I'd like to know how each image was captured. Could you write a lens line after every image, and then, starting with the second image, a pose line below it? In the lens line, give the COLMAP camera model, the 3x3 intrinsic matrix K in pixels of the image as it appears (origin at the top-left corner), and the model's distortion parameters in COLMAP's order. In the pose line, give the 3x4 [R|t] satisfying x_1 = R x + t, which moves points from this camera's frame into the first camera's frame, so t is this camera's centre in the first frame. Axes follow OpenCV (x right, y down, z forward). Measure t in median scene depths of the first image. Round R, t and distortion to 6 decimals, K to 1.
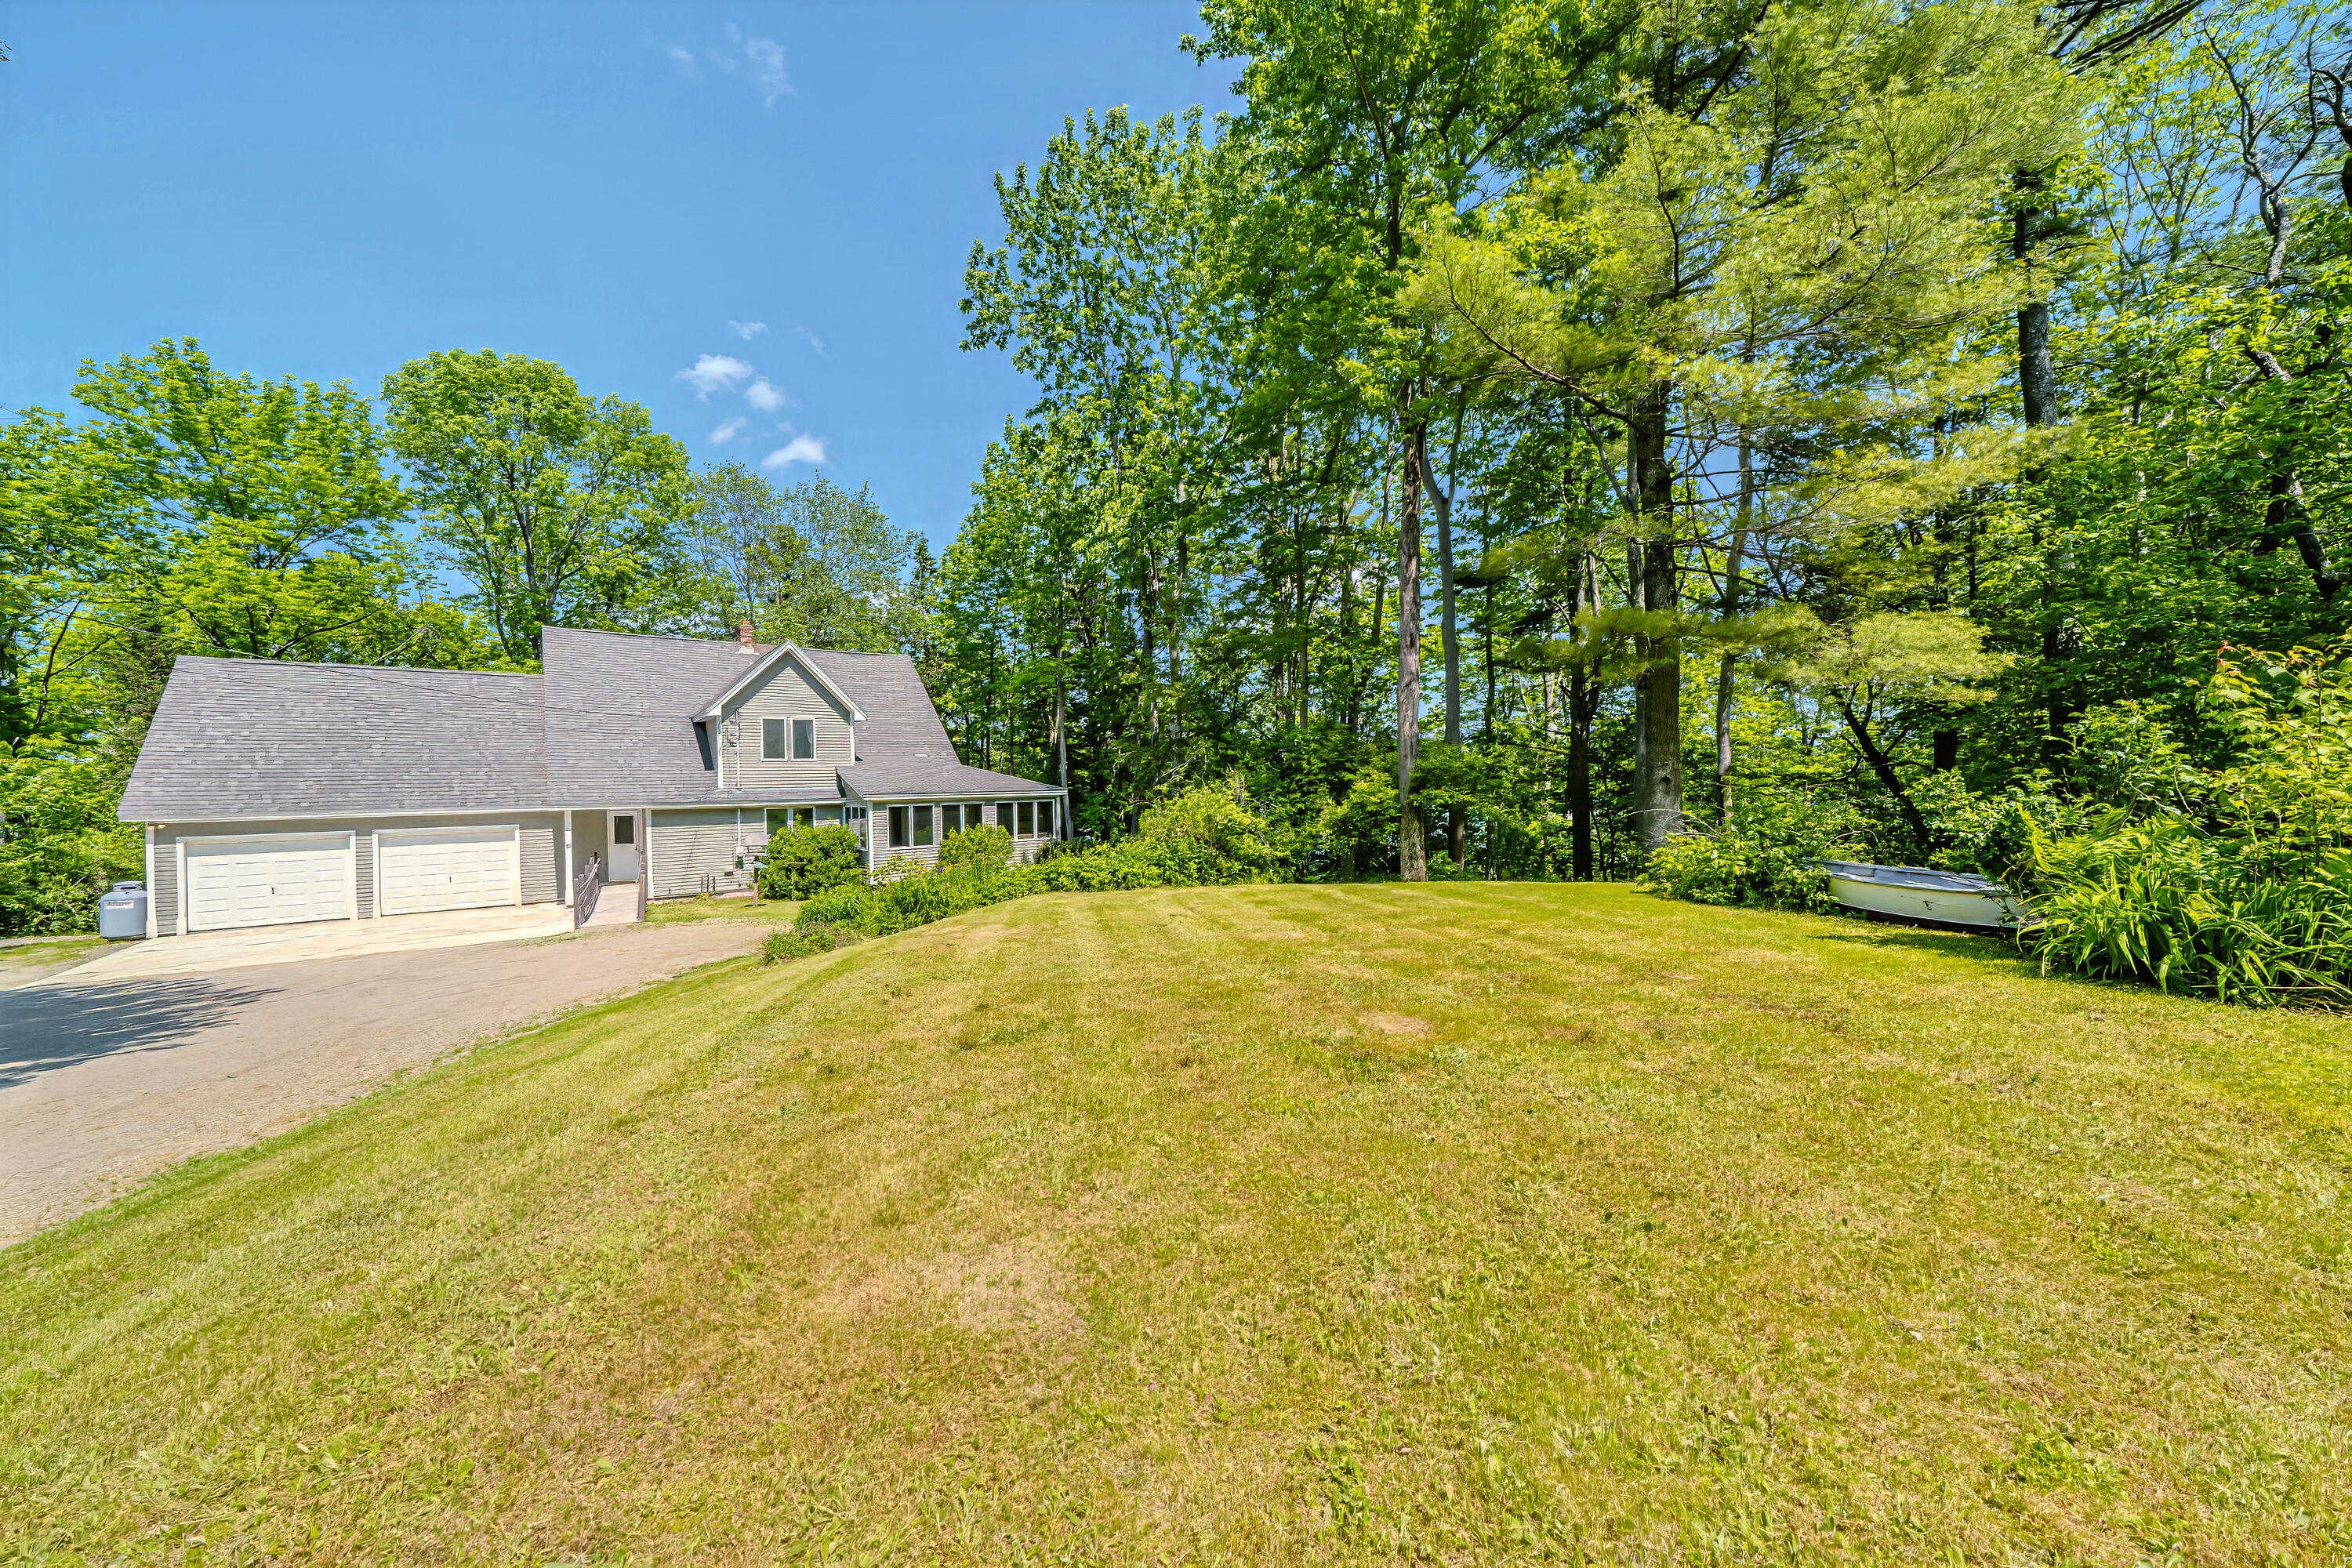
lens RADIAL K [[789.9, 0, 1176.0], [0, 789.9, 784.0], [0, 0, 1]] dist [-0.013797, 0.000075]
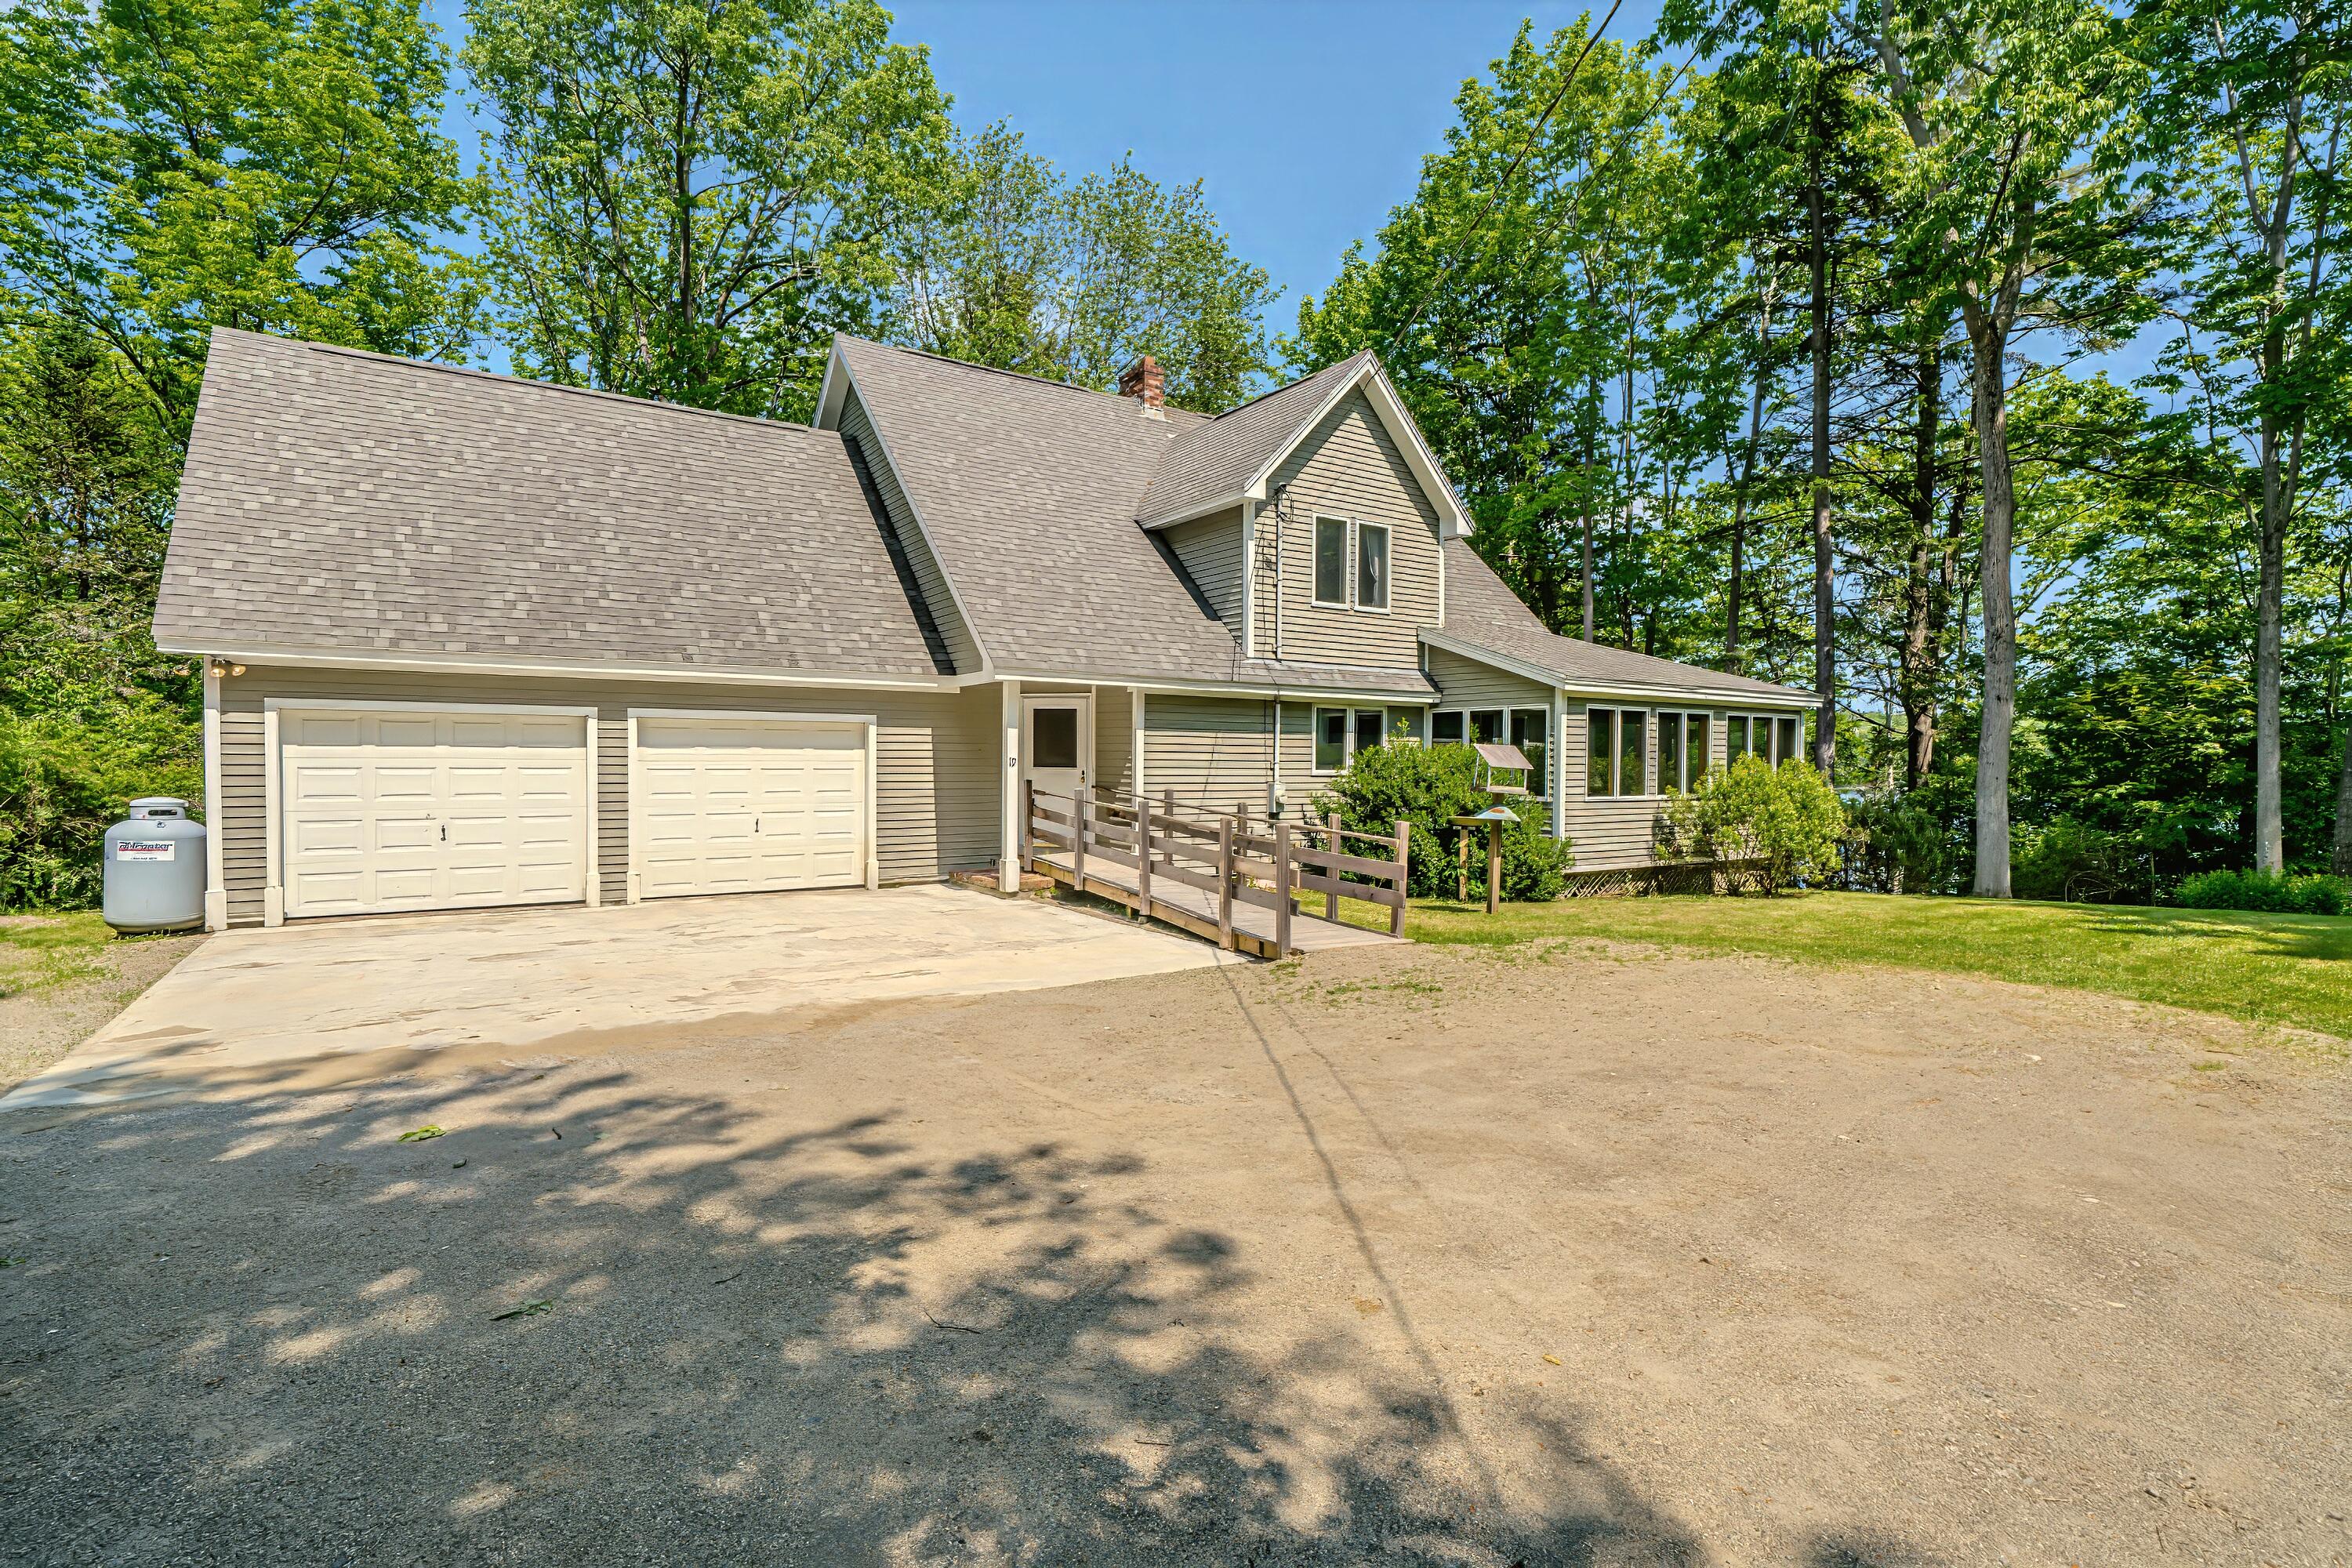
lens RADIAL K [[1120.0, 0, 1176.0], [0, 1120.0, 784.0], [0, 0, 1]] dist [0.000292, 0.001185]
pose [[0.994714, 0.031893, -0.097603, -0.522059], [-0.029557, 0.999243, 0.025291, 0.062009], [0.098336, -0.022272, 0.994904, 0.307086]]
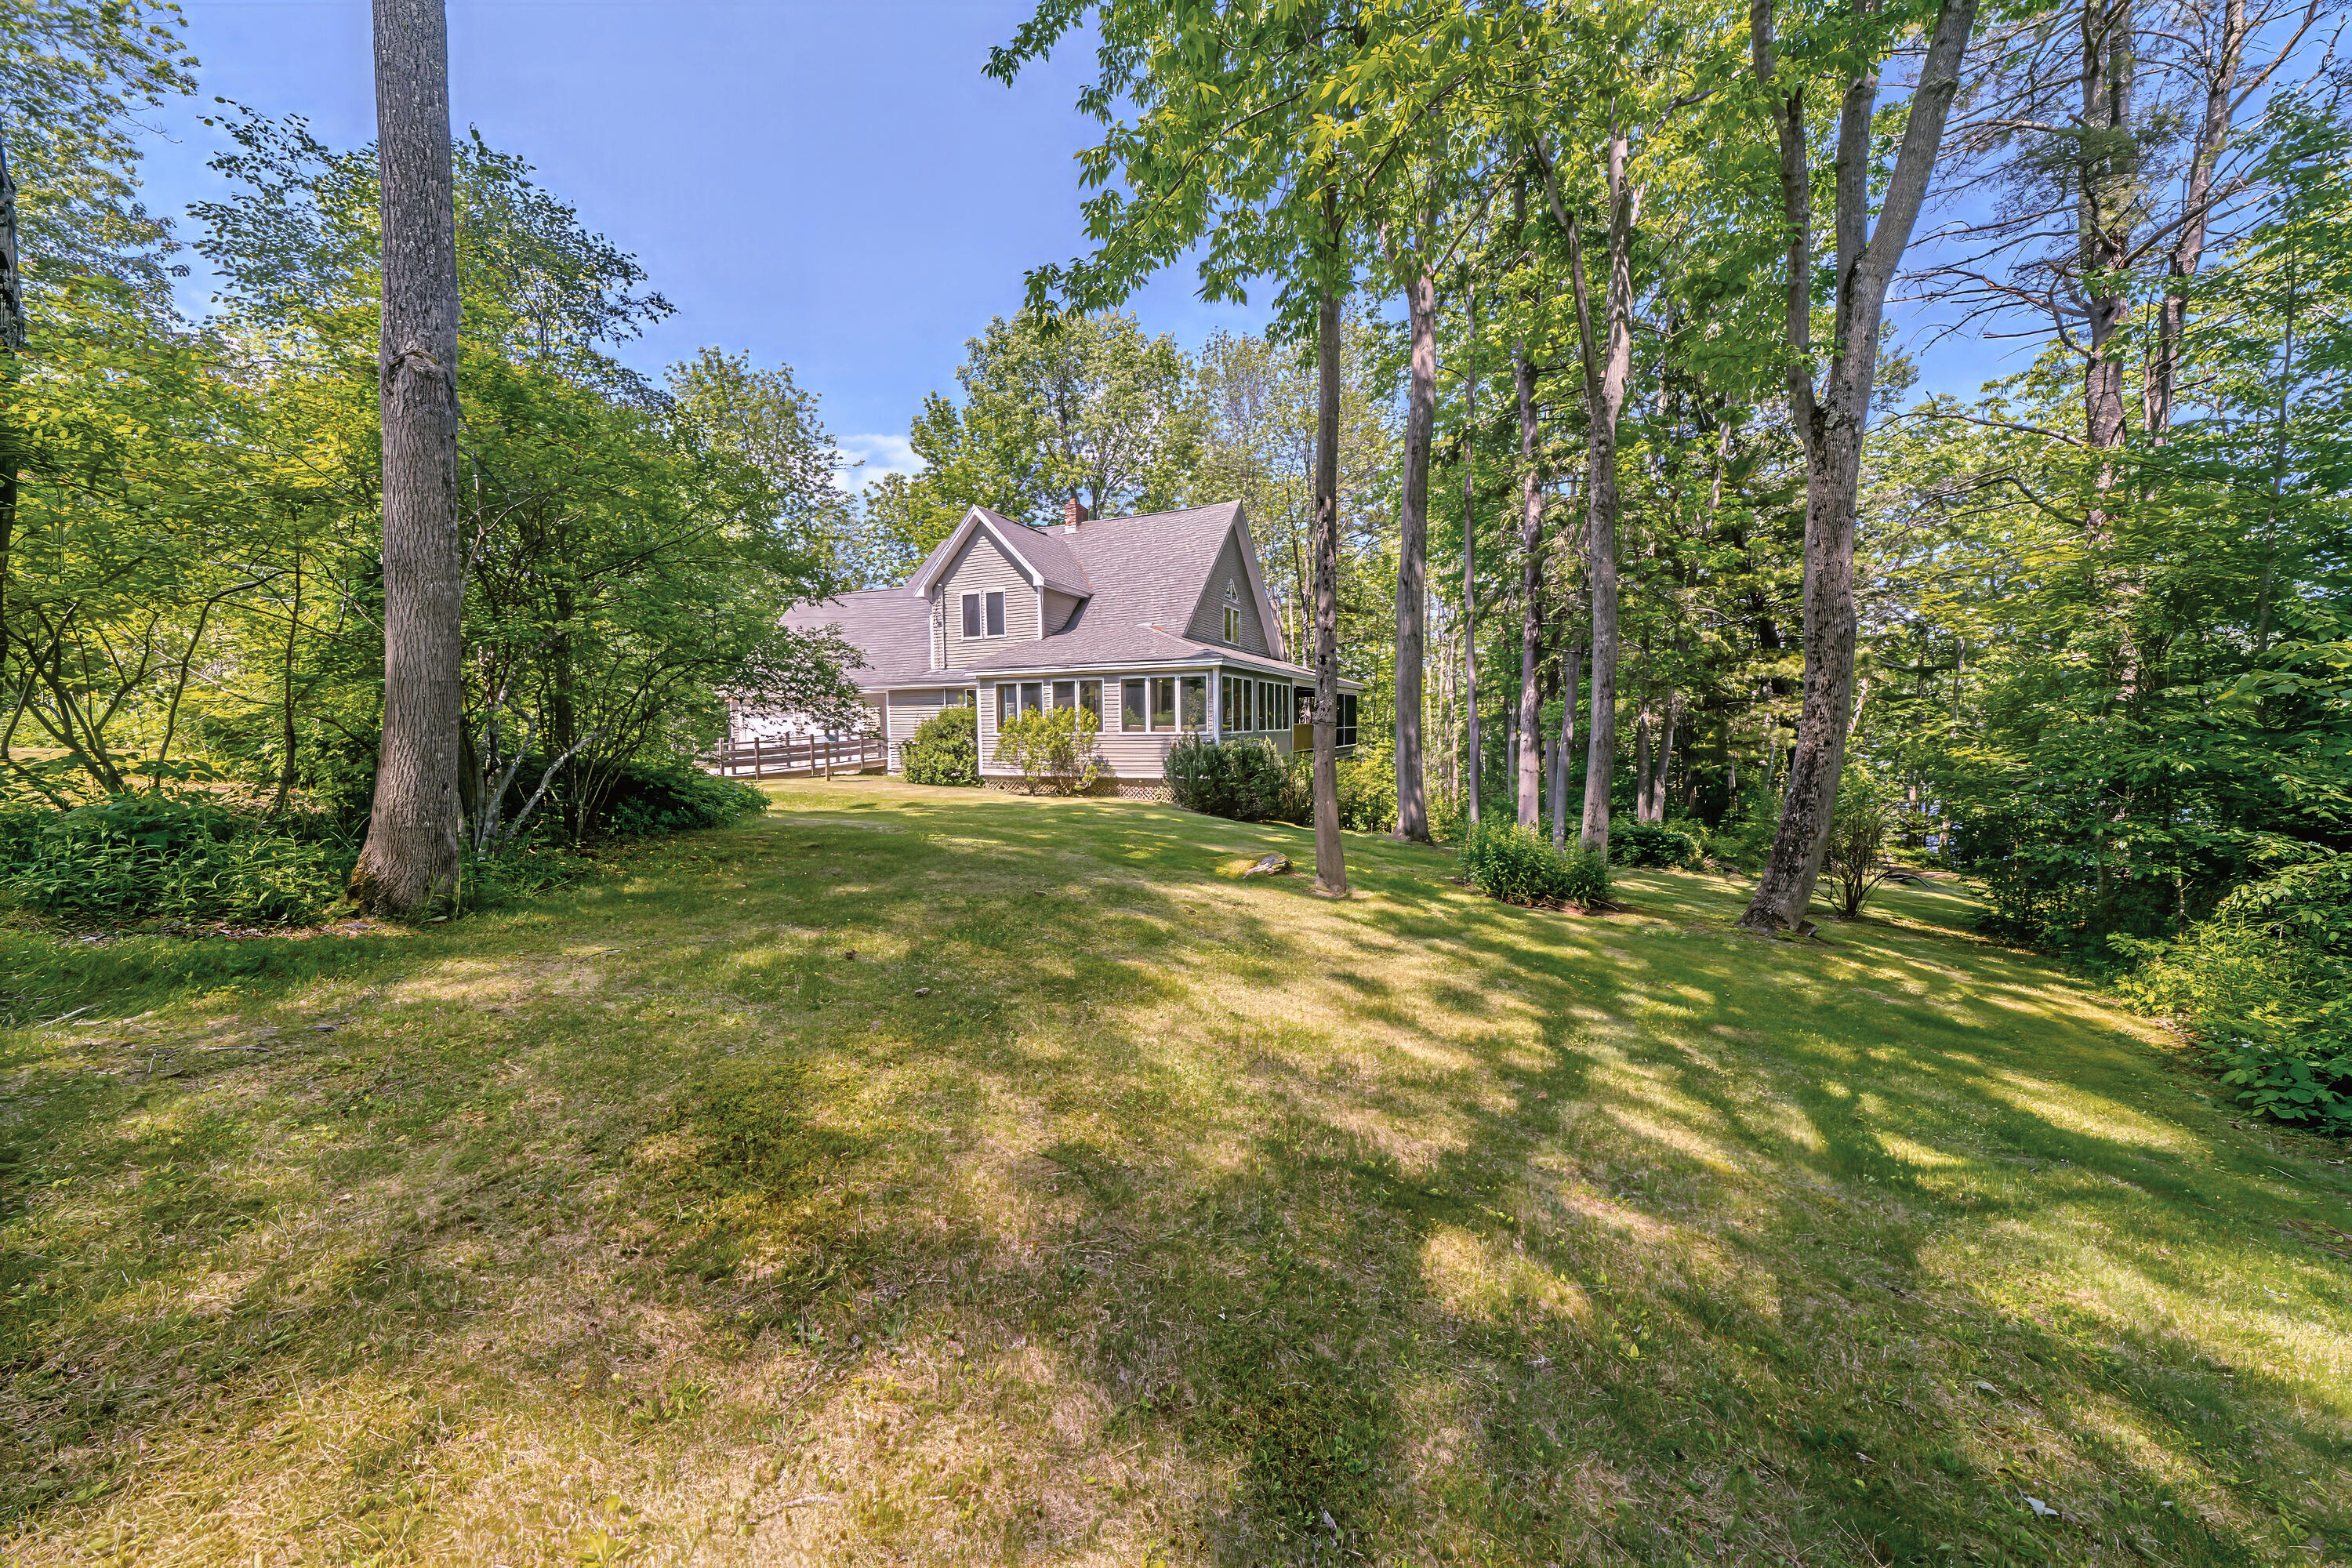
lens RADIAL K [[789.9, 0, 1176.0], [0, 789.9, 784.0], [0, 0, 1]] dist [-0.013797, 0.000075]
pose [[0.426503, 0.080659, -0.900883, 0.444915], [-0.004019, 0.996175, 0.087288, 0.058128], [0.904477, -0.033608, 0.425195, 0.796372]]
